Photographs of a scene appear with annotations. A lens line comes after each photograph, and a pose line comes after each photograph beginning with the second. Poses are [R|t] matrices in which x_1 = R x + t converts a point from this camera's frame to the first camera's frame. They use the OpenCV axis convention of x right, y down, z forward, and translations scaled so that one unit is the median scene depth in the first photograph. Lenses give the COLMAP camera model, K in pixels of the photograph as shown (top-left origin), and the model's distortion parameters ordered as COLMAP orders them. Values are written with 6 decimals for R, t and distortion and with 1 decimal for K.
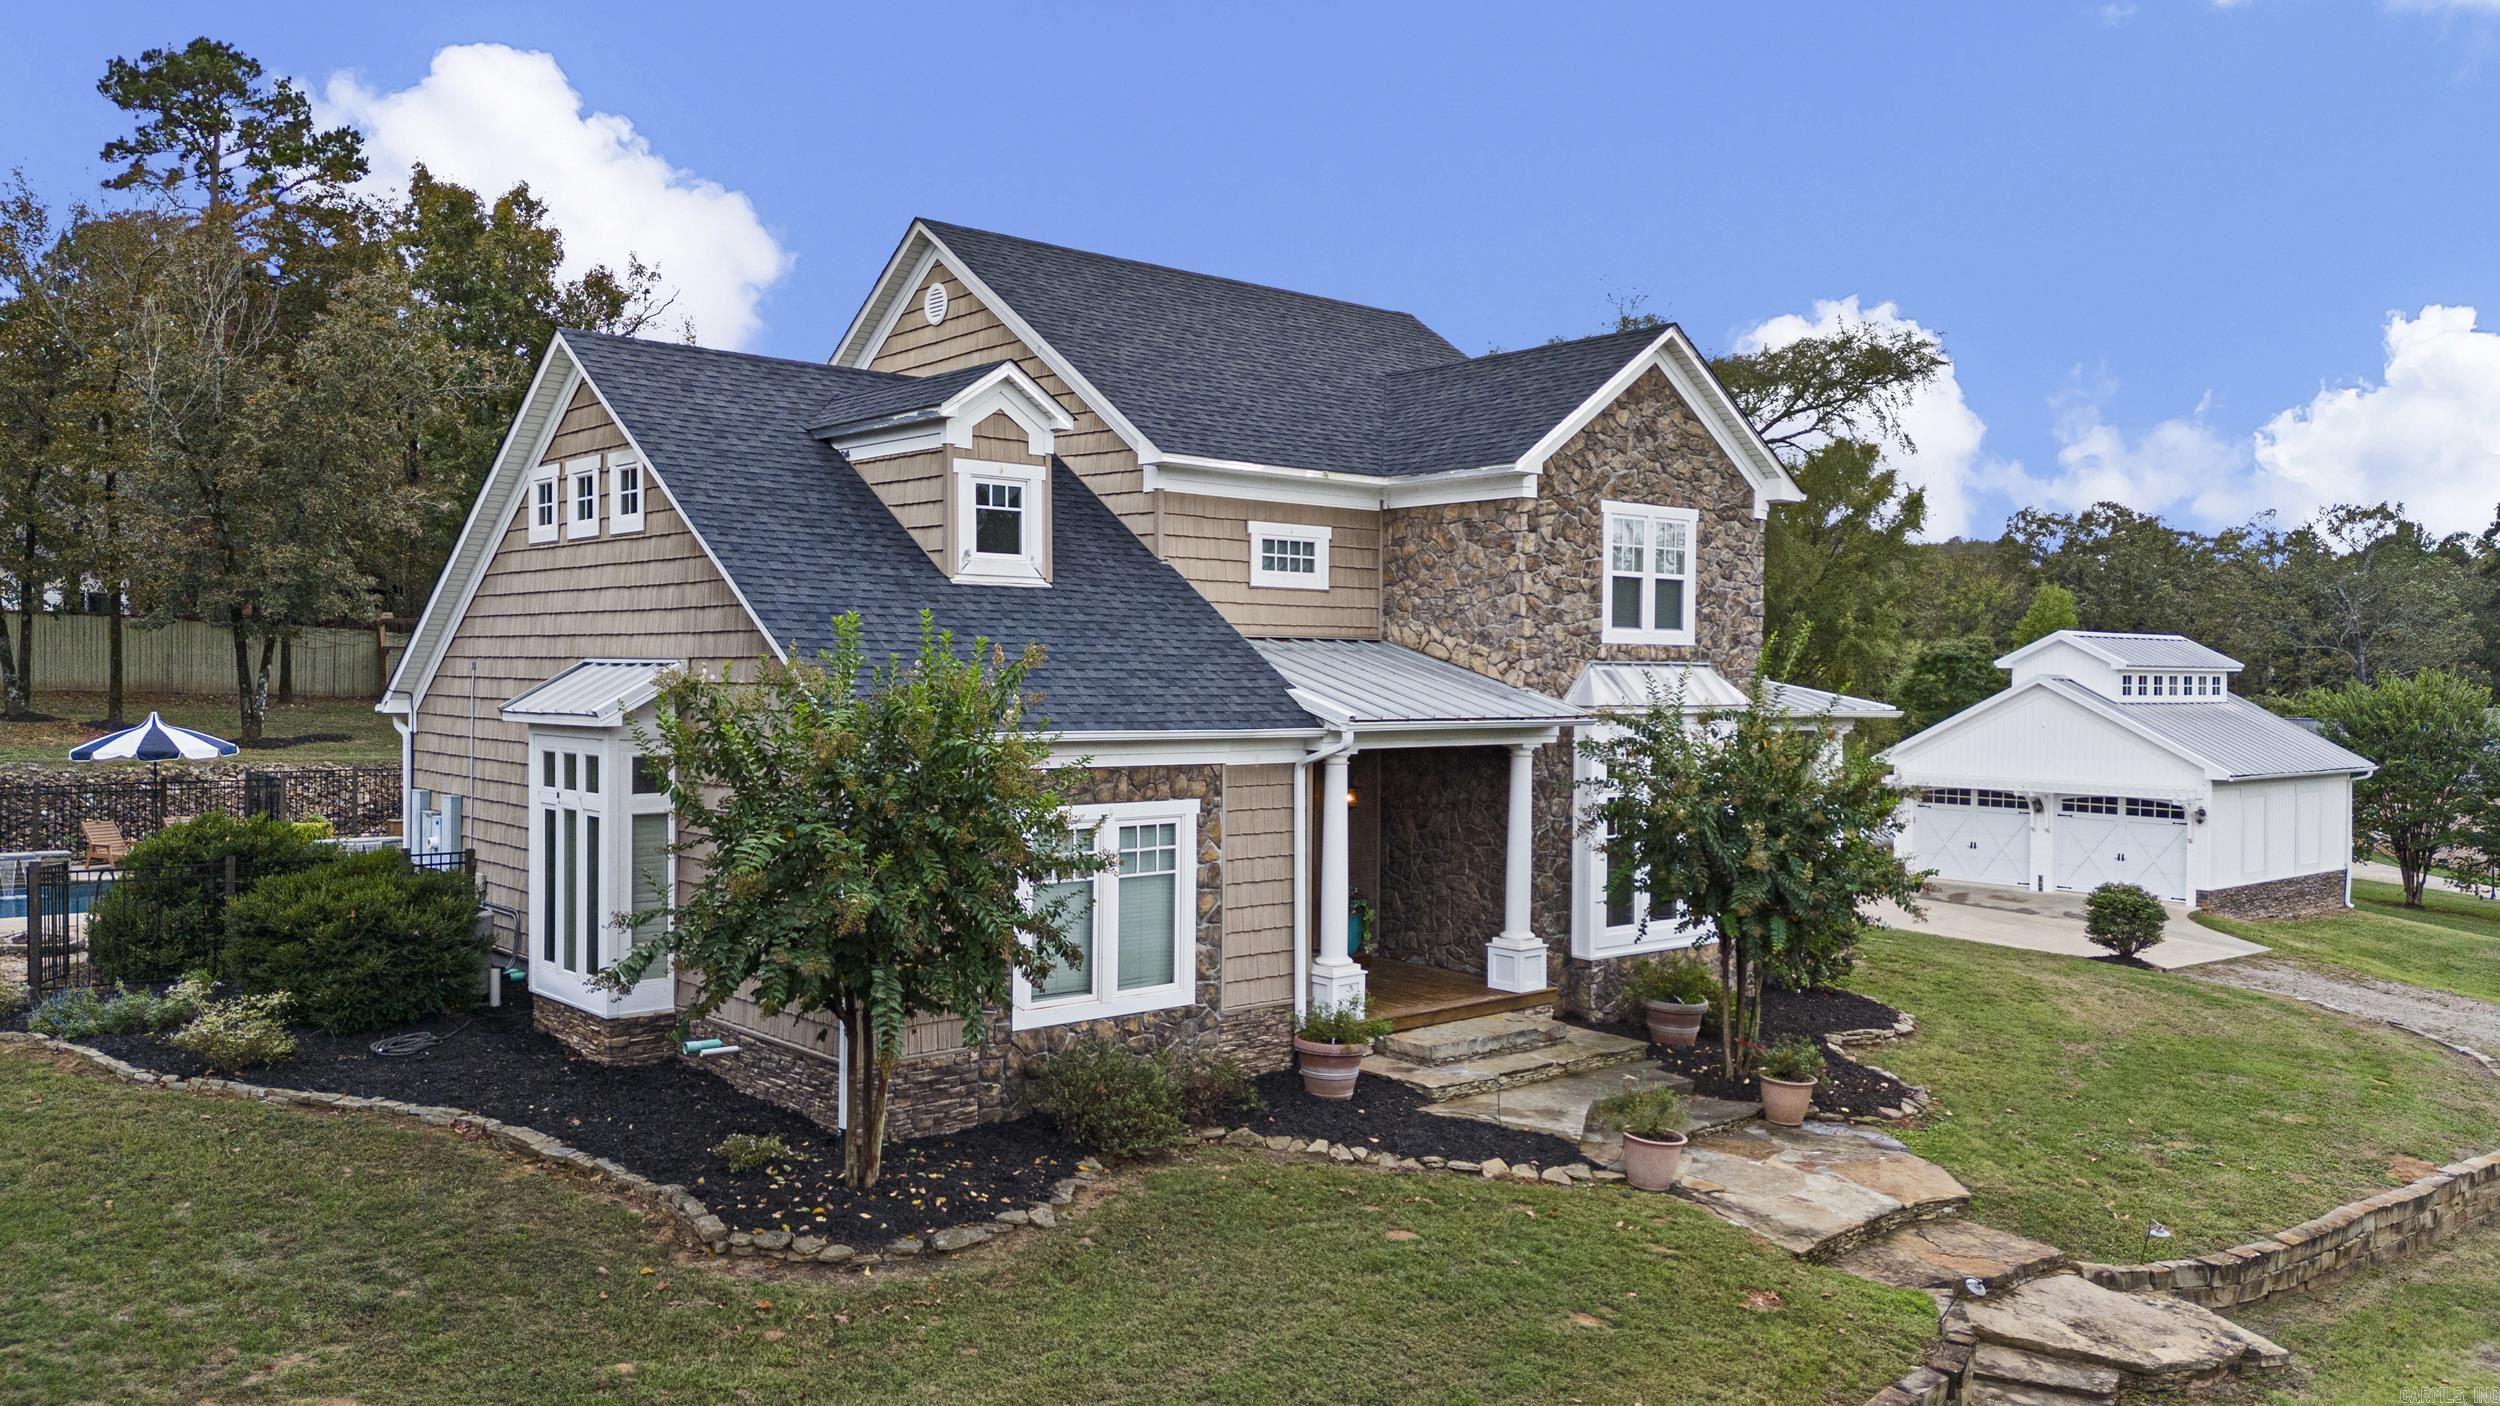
lens RADIAL K [[1935.6, 0, 1237.3], [0, 1935.6, 697.7], [0, 0, 1]] dist [-0.007355, -0.010566]
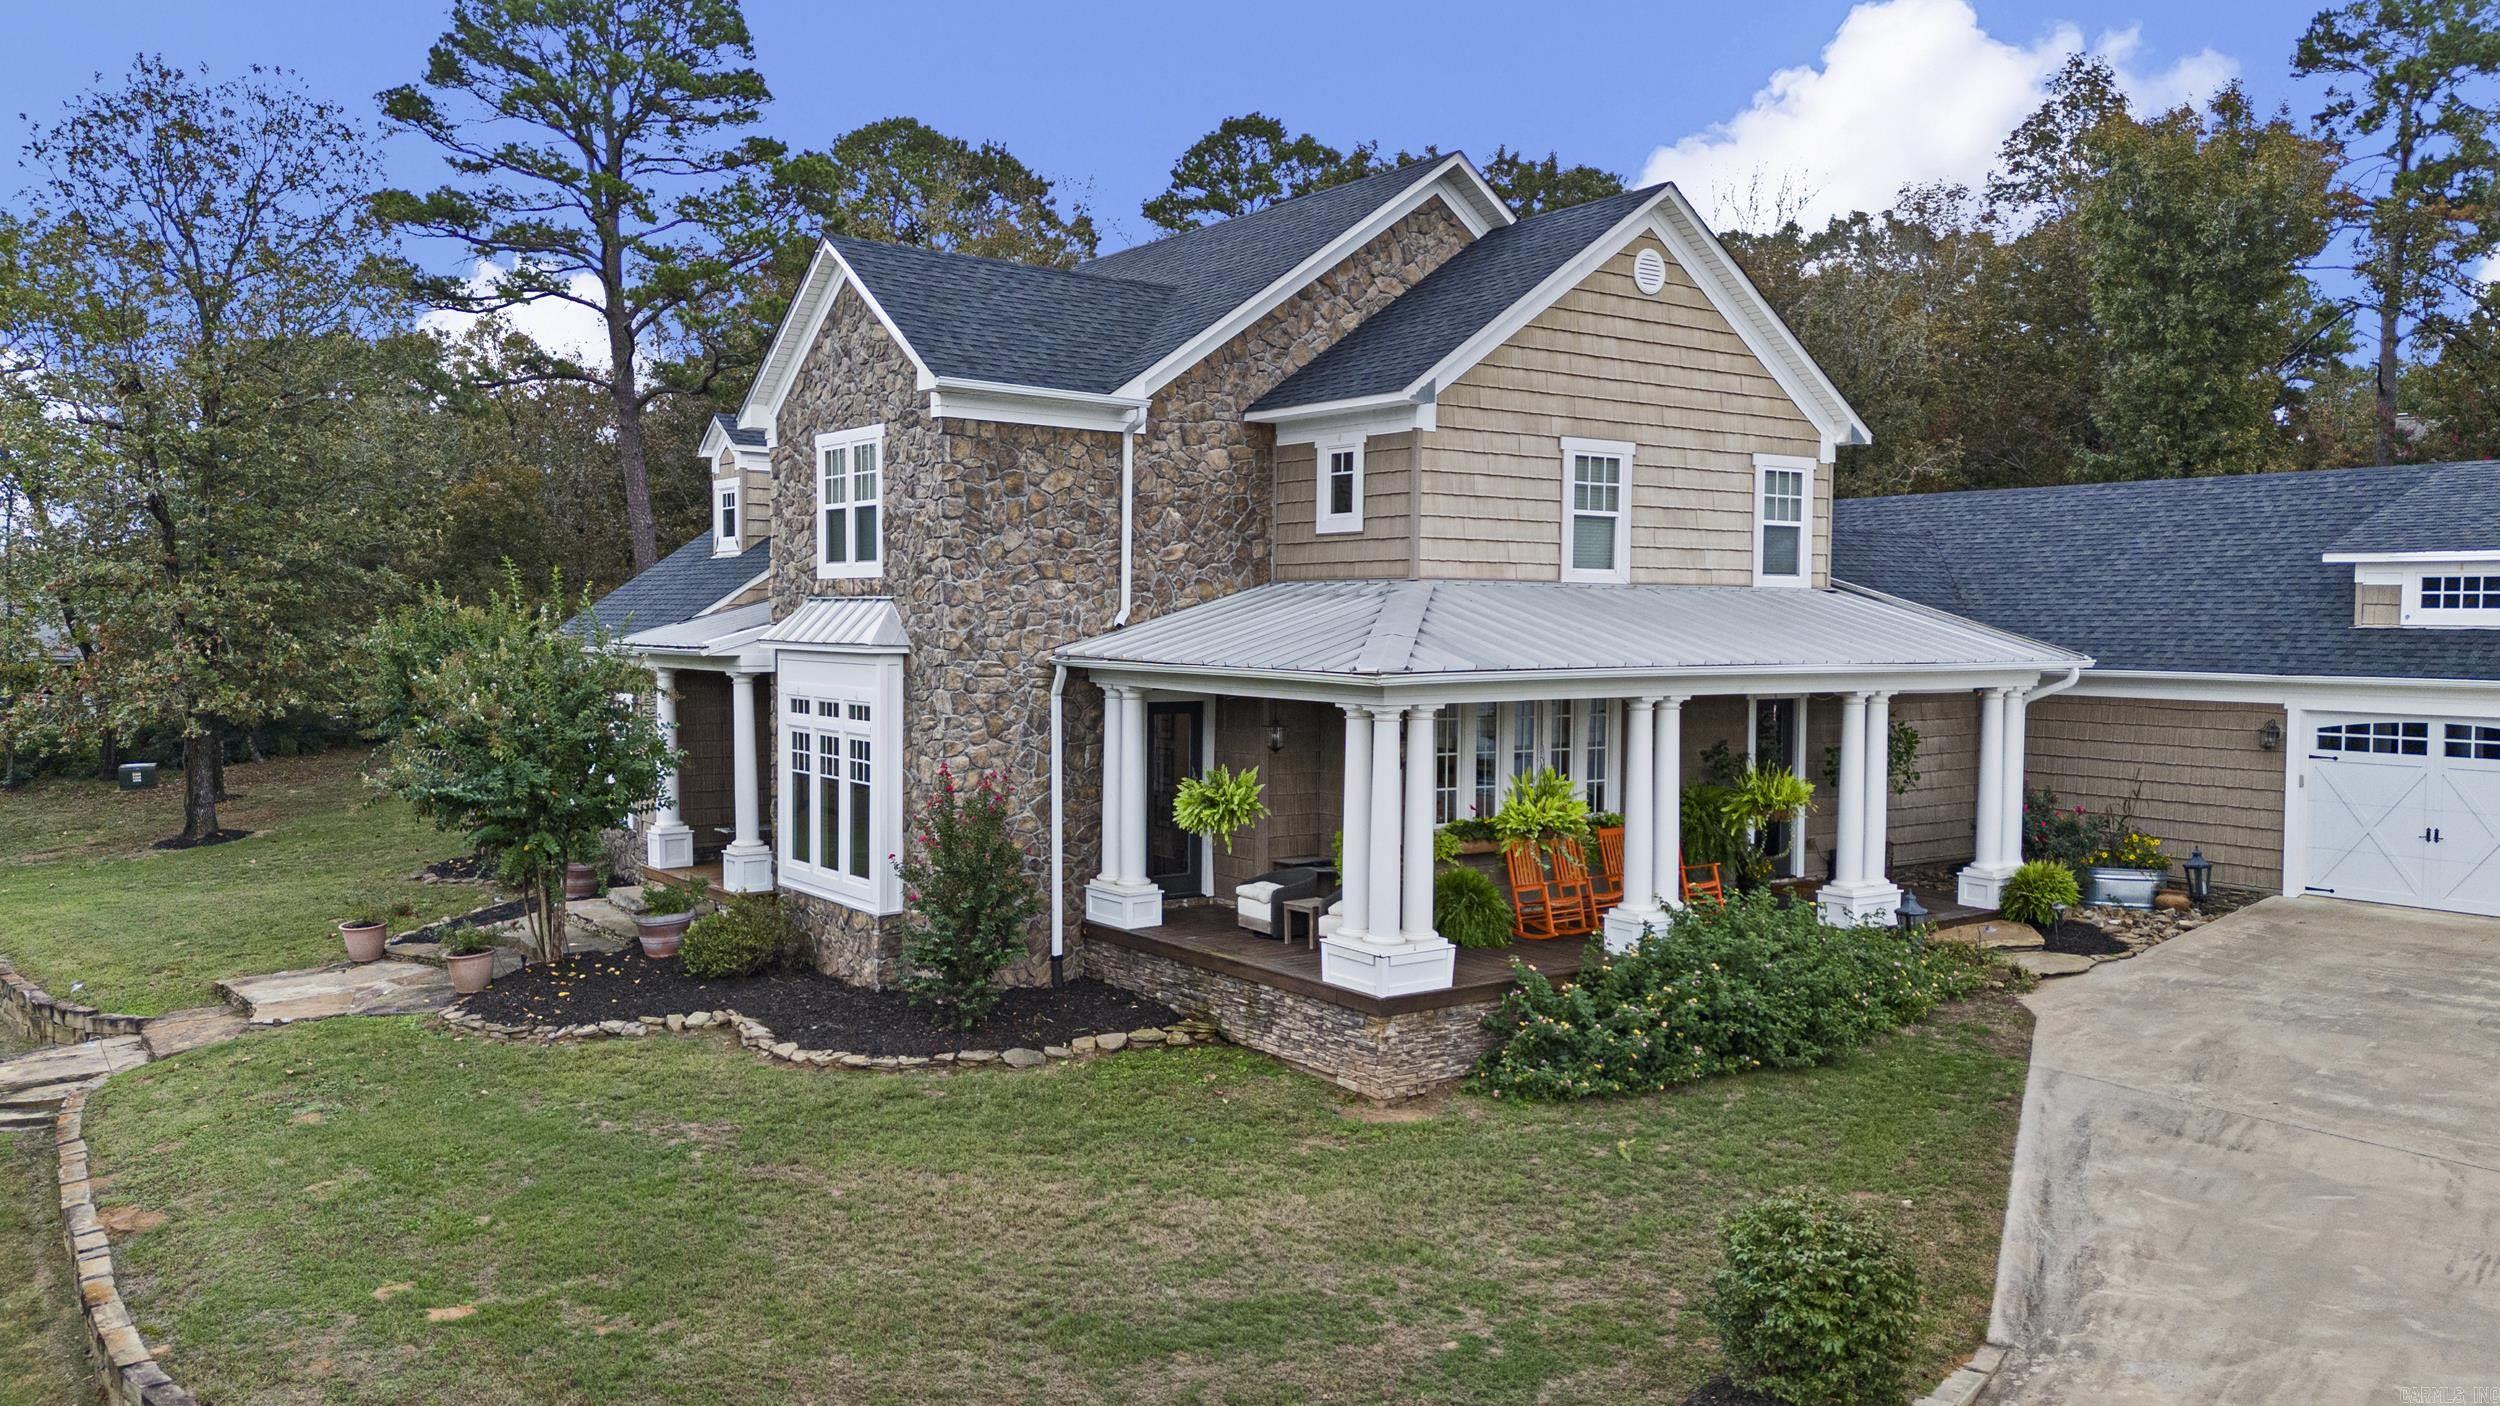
lens RADIAL K [[1935.6, 0, 1258.7], [0, 1935.6, 693.9], [0, 0, 1]] dist [-0.007355, -0.010566]
pose [[-0.070494, 0.025339, -0.997190, 1.194301], [-0.020835, 0.999422, 0.026869, -0.001030], [0.997295, 0.022670, -0.069925, 1.328666]]
